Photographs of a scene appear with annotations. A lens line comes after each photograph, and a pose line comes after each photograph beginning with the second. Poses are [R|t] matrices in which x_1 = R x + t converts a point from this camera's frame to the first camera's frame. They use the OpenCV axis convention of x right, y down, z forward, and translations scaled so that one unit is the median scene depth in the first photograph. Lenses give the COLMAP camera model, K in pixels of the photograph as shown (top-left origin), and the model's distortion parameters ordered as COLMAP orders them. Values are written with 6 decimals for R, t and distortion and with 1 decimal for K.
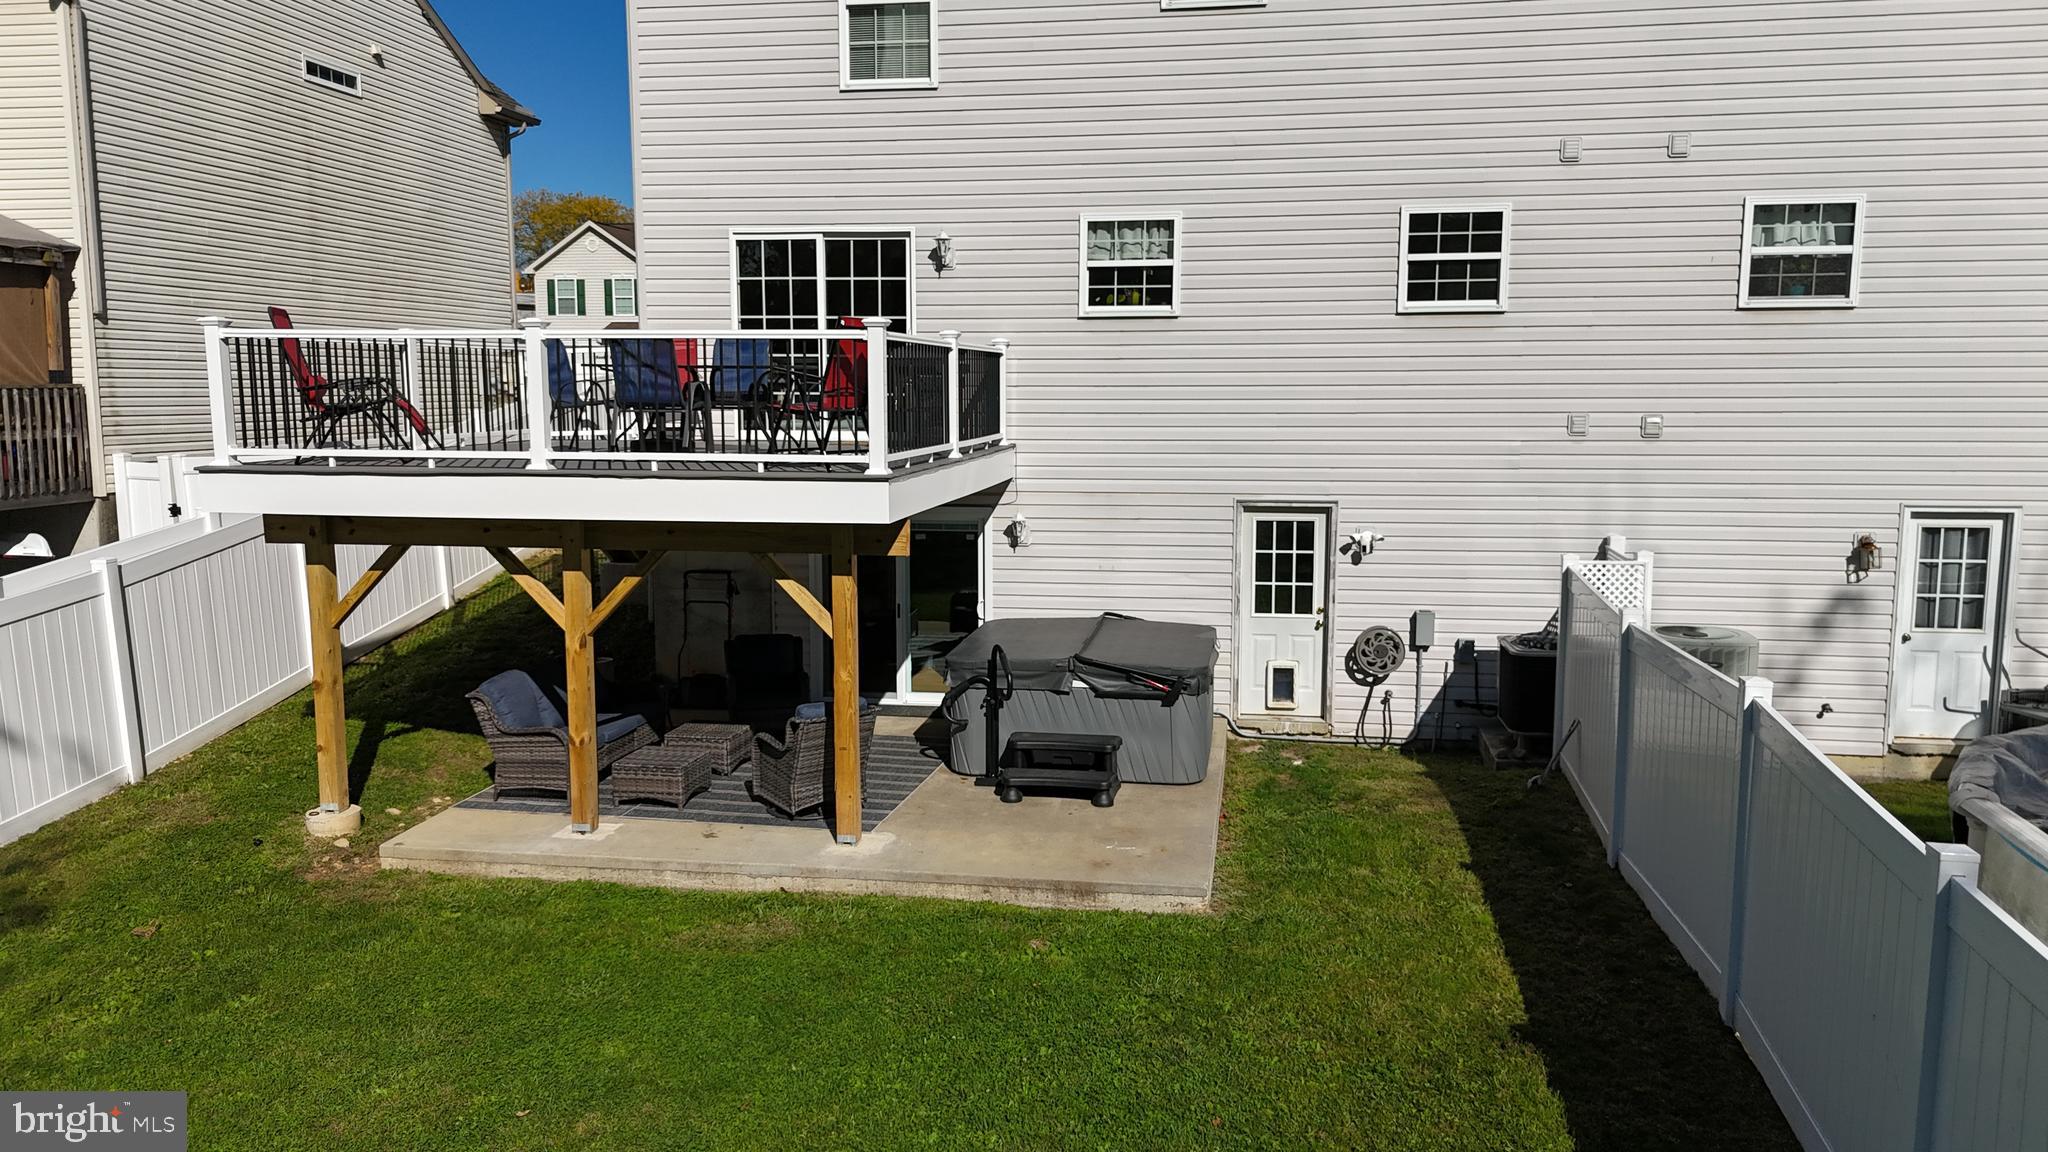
lens RADIAL K [[1448.9, 0, 1020.0], [0, 1448.9, 579.2], [0, 0, 1]] dist [0.046319, 0.000099]
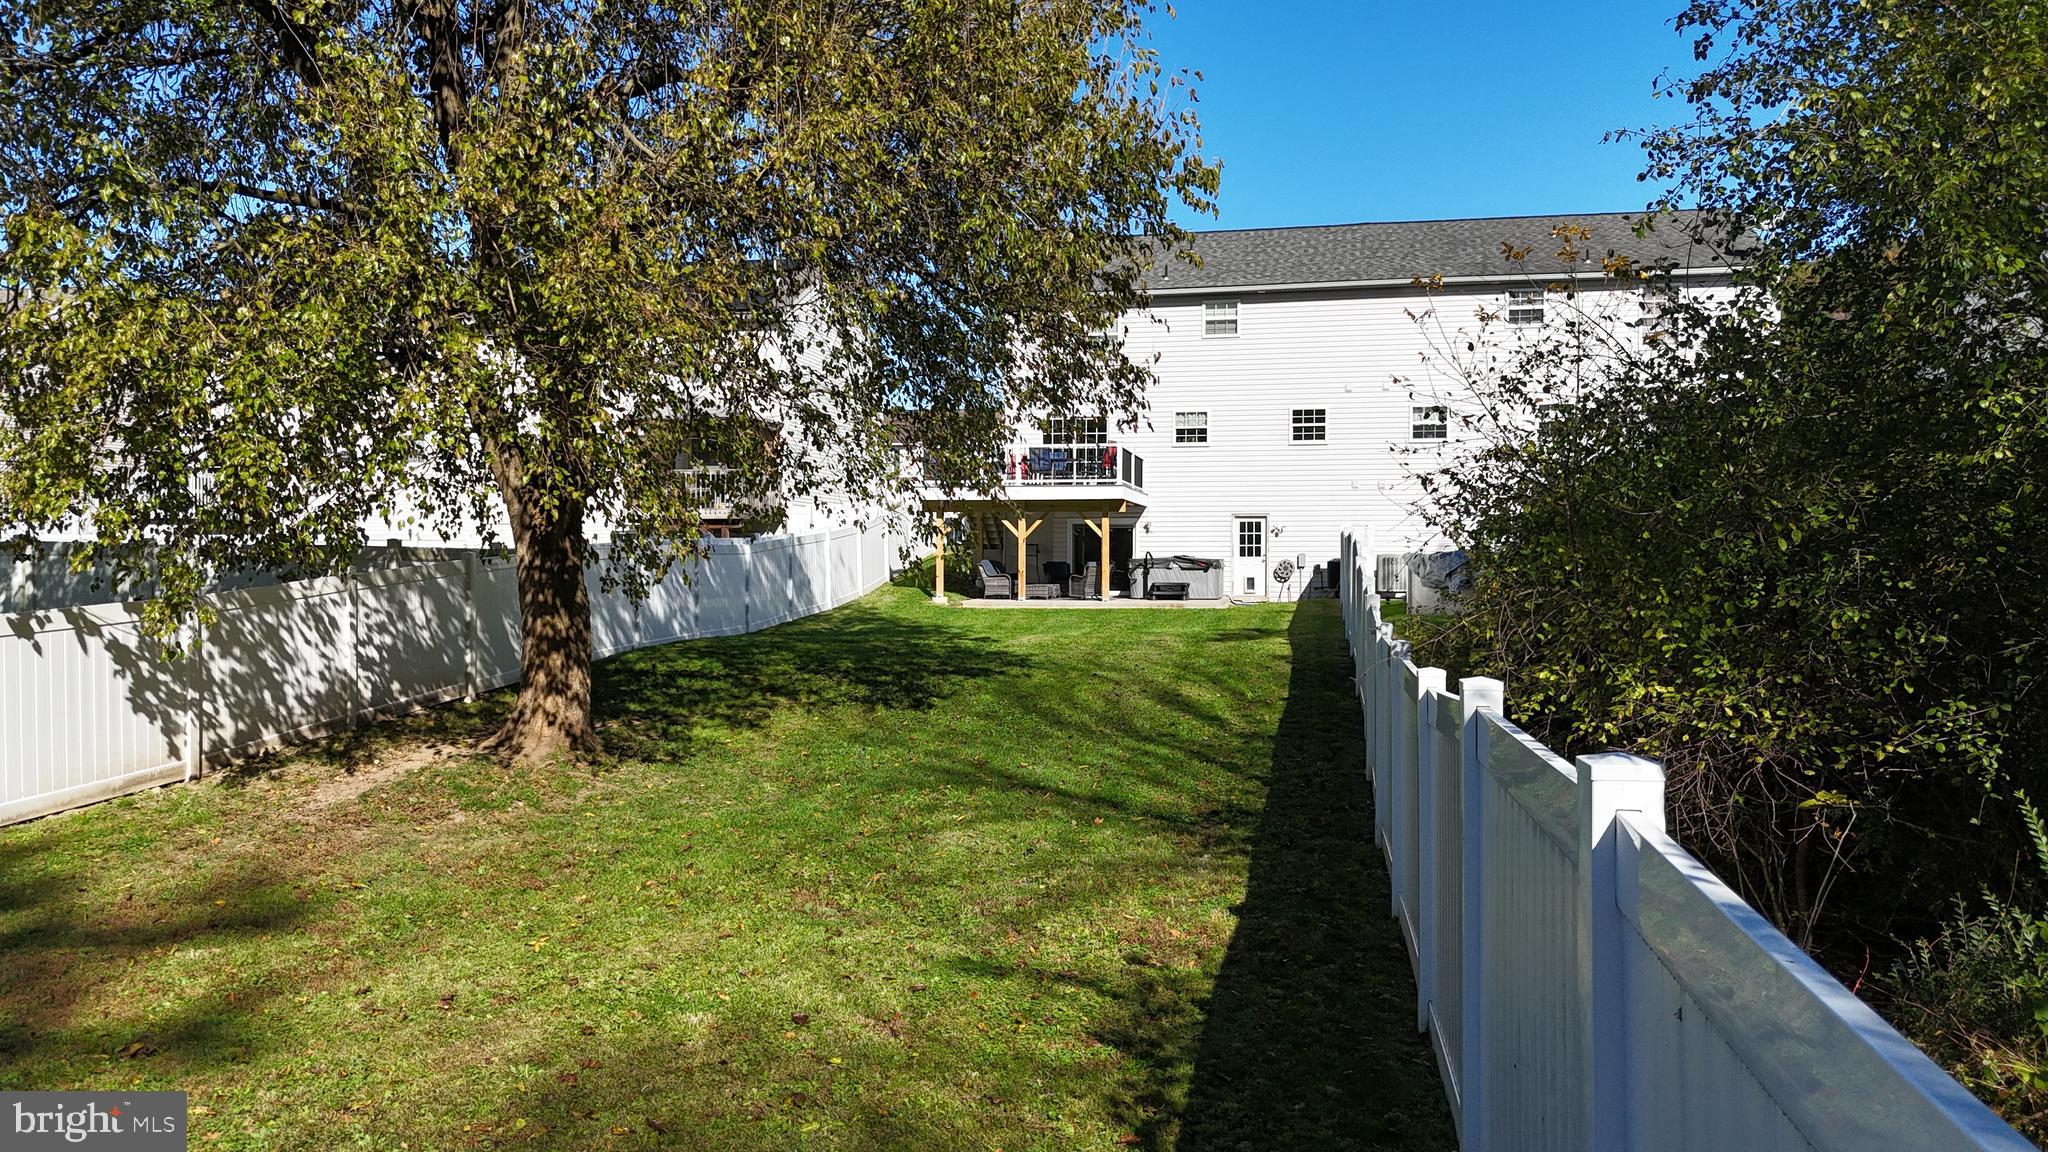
lens RADIAL K [[1448.9, 0, 1026.5], [0, 1448.9, 569.1], [0, 0, 1]] dist [0.046319, 0.000099]
pose [[0.999338, 0.003171, -0.036254, -0.132014], [-0.007400, 0.993089, -0.117127, 0.364119], [0.035632, 0.117318, 0.992455, -1.660997]]
